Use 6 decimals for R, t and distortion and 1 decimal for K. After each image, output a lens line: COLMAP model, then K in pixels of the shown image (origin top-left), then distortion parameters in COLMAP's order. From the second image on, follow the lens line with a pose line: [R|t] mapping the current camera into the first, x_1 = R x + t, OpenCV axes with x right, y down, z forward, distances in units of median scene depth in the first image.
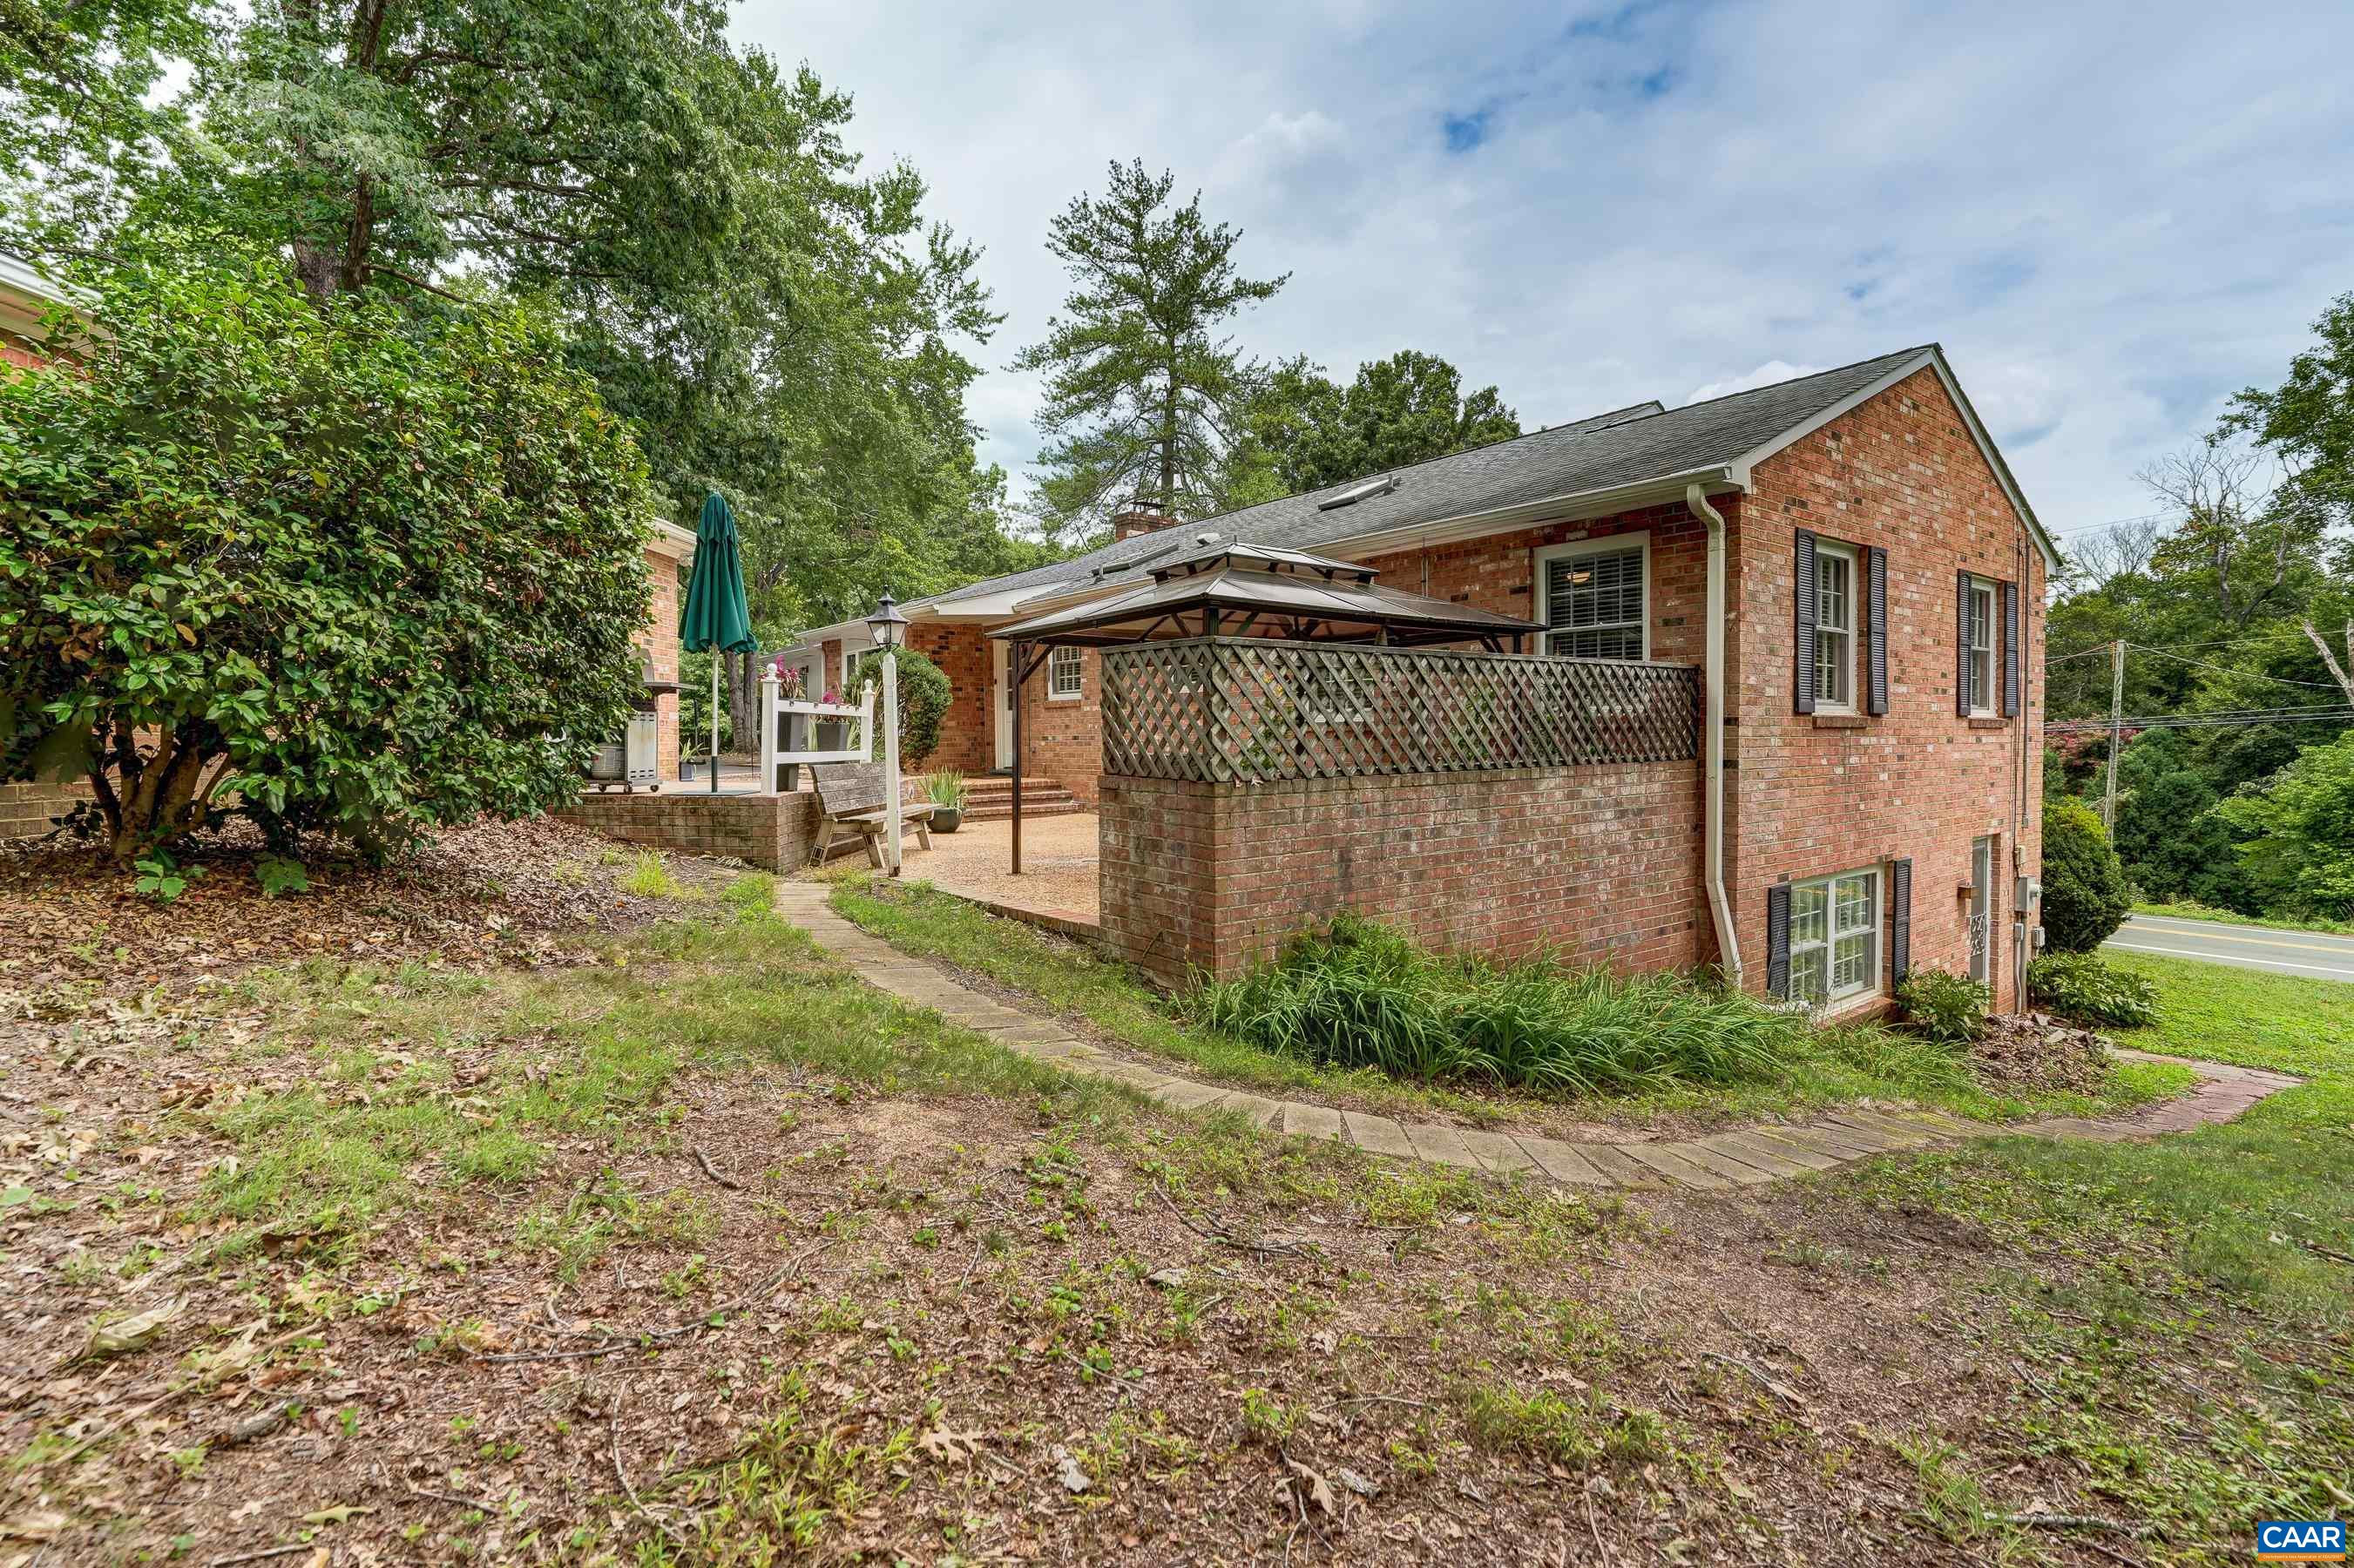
lens RADIAL K [[1073.0, 0, 1214.5], [0, 1073.0, 779.2], [0, 0, 1]] dist [0.000706, 0.000396]
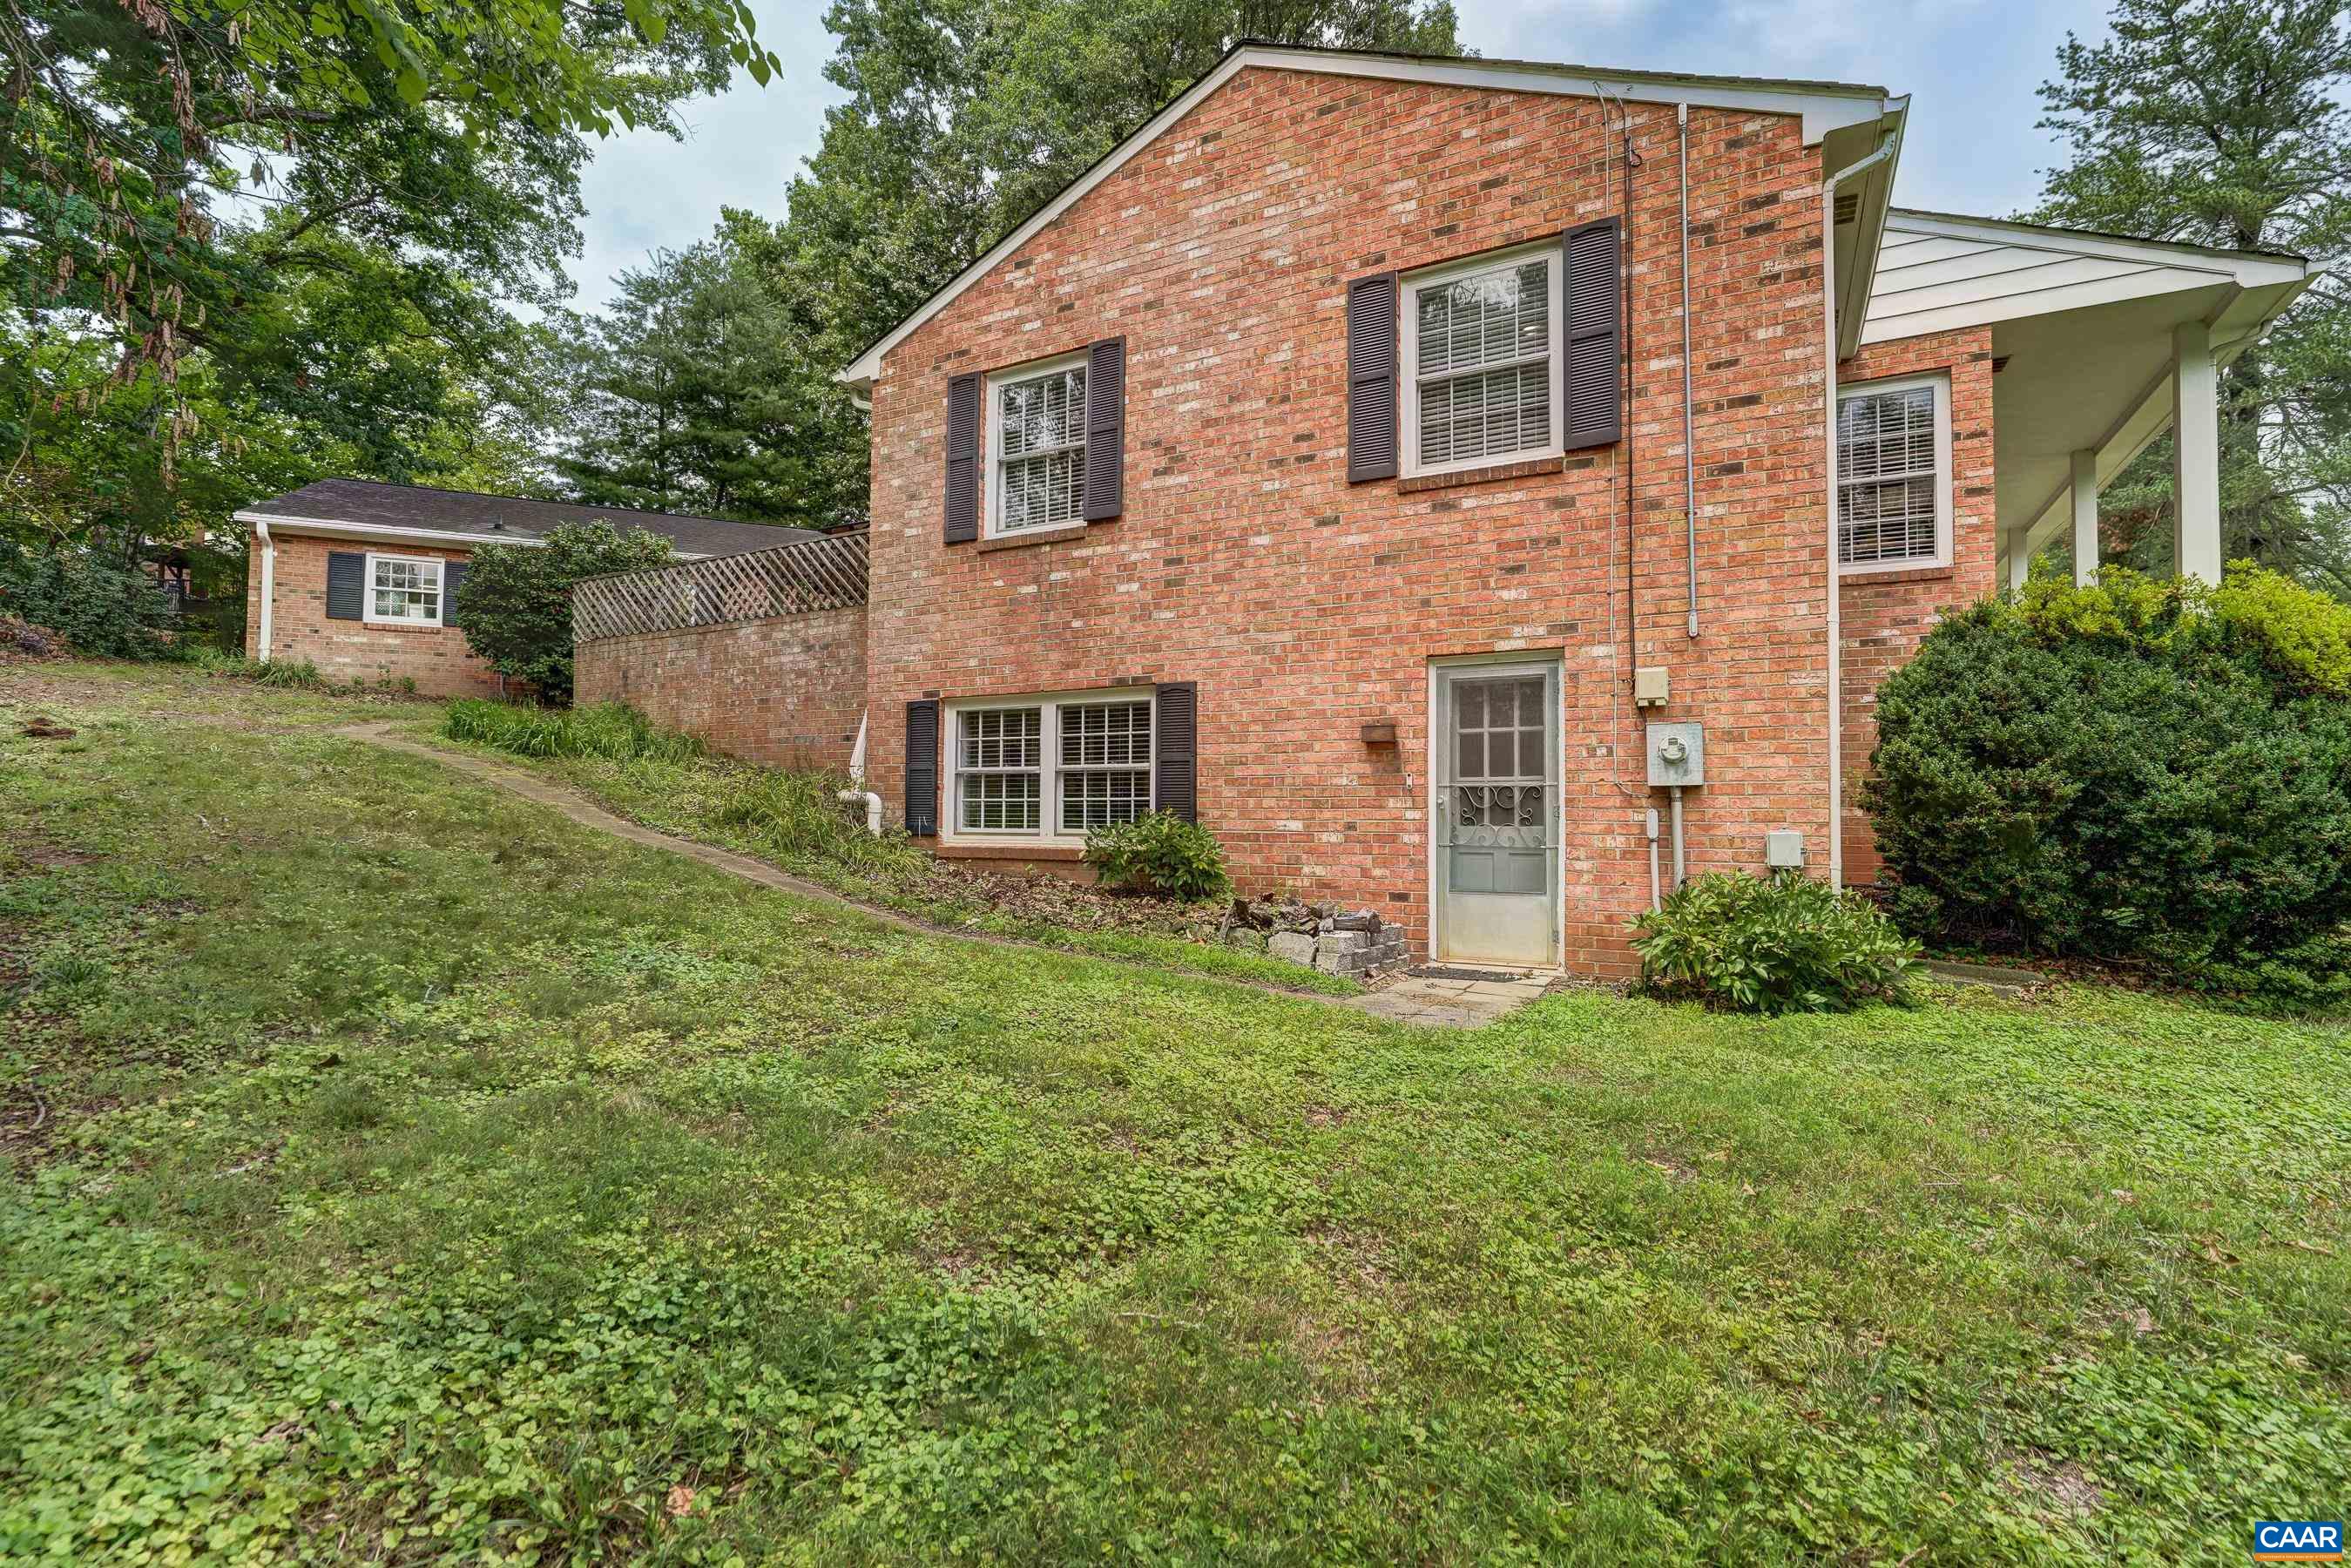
lens RADIAL K [[1071.8, 0, 1213.0], [0, 1071.8, 779.2], [0, 0, 1]] dist [0.000706, 0.000396]
pose [[0.416796, -0.024239, -0.908677, 1.431862], [-0.035200, 0.998464, -0.042780, 0.187207], [0.908318, 0.049816, 0.415303, 0.701212]]
